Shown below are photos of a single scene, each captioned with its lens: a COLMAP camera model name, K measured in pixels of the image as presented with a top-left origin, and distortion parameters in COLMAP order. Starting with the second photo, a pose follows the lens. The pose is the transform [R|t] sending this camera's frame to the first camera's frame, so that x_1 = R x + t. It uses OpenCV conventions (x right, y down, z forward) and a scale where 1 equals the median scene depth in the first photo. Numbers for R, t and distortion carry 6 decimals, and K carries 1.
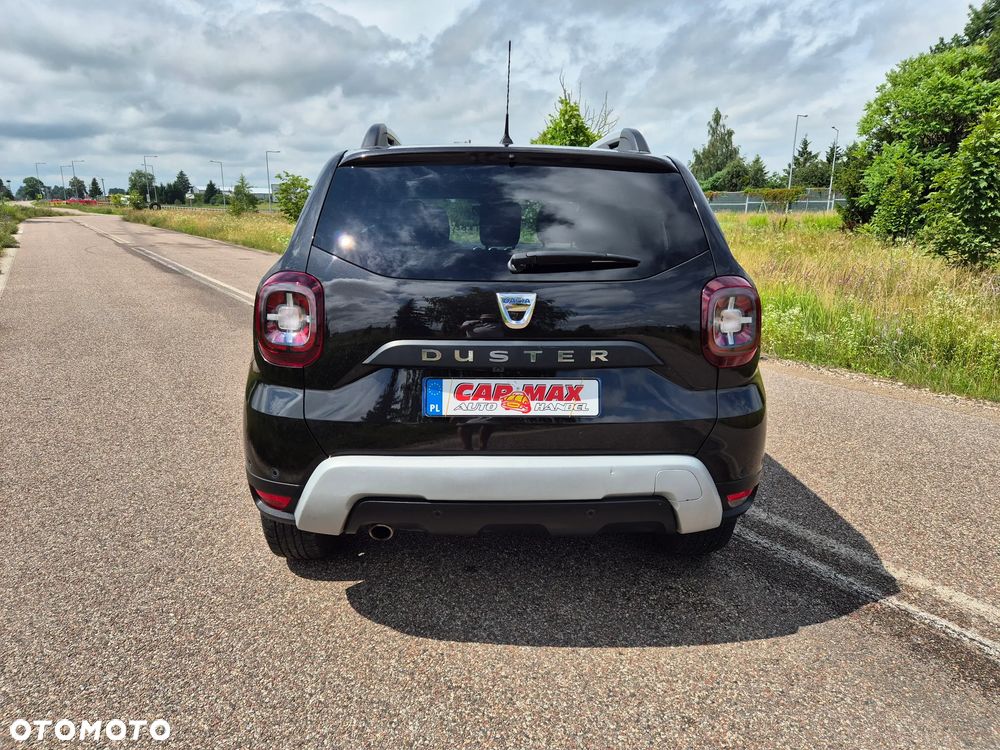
lens RADIAL K [[670.1, 0, 503.5], [0, 670.1, 370.2], [0, 0, 1]] dist [0.067180, -0.046670]
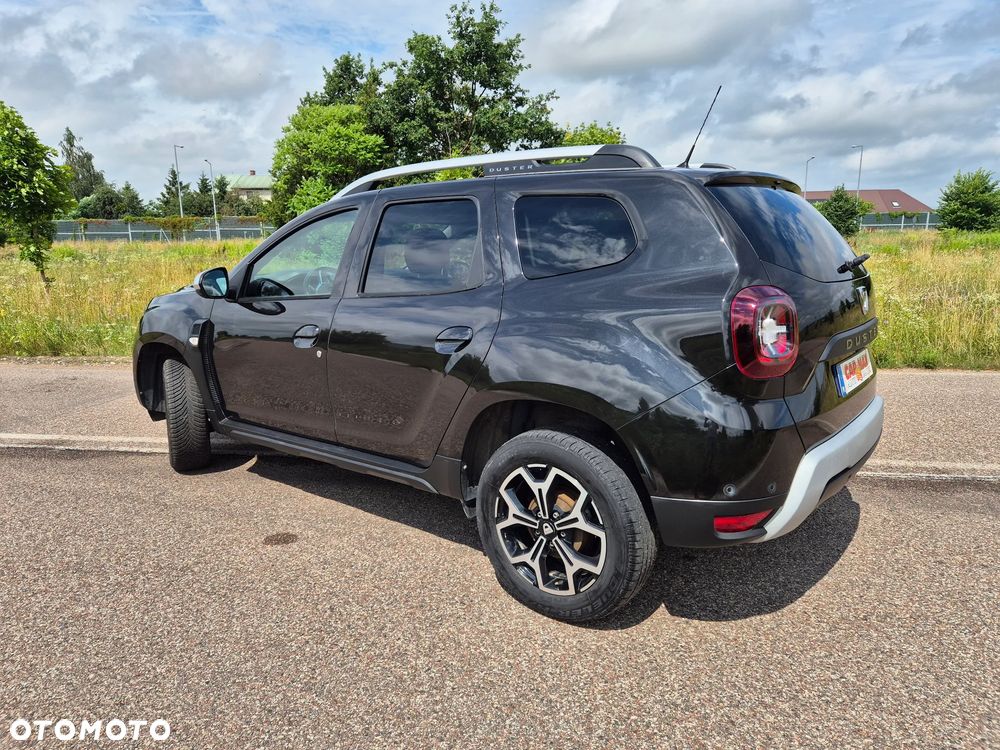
lens RADIAL K [[670.1, 0, 487.0], [0, 670.1, 367.8], [0, 0, 1]] dist [0.067180, -0.046670]
pose [[0.661463, -0.158382, 0.733063, -1.179237], [0.190510, 0.980869, 0.040020, -0.127113], [-0.725378, 0.113184, 0.678982, 0.540339]]
